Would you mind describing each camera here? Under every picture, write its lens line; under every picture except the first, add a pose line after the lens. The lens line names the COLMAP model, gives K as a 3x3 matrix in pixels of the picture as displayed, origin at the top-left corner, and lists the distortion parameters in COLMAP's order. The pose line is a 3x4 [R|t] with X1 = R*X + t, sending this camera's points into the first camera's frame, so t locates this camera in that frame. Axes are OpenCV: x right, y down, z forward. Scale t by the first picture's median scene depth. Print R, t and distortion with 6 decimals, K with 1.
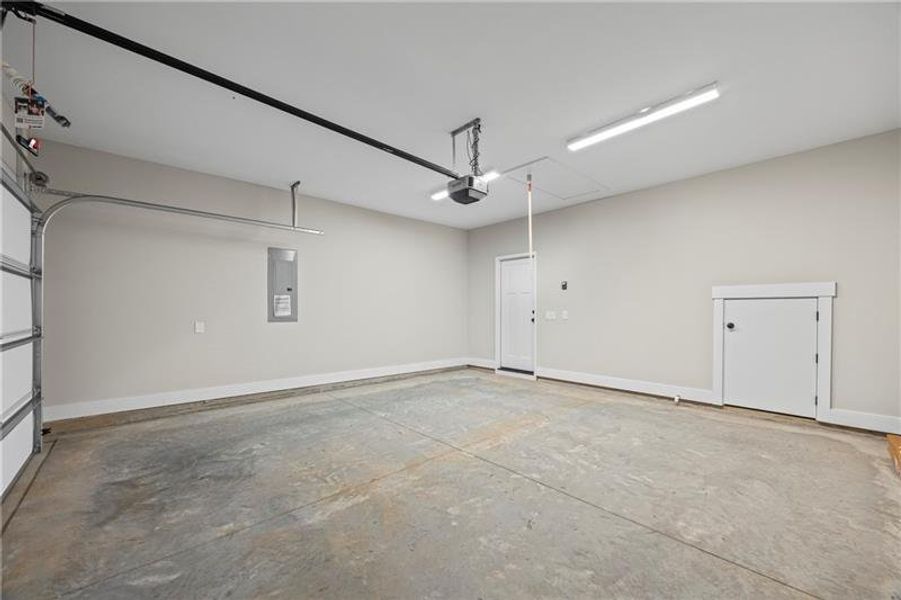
lens RADIAL K [[360.1, 0, 453.9], [0, 360.1, 299.3], [0, 0, 1]] dist [-0.001153, -0.000015]
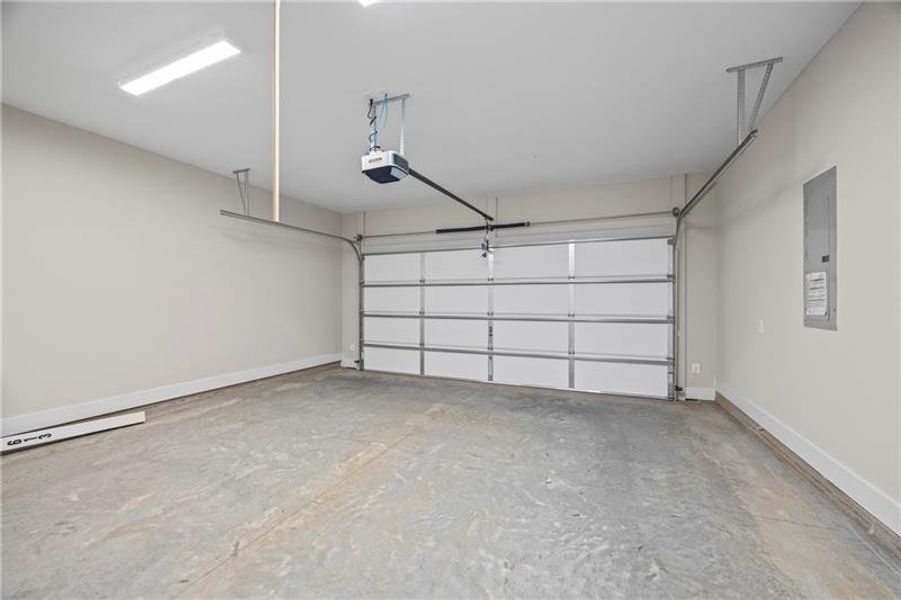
lens RADIAL K [[360.1, 0, 453.9], [0, 360.1, 299.3], [0, 0, 1]] dist [-0.001153, -0.000015]
pose [[-0.908419, -0.002542, -0.418053, 0.257948], [0.012902, 0.999335, -0.034112, 0.053212], [0.417861, -0.036381, -0.907782, 1.931878]]
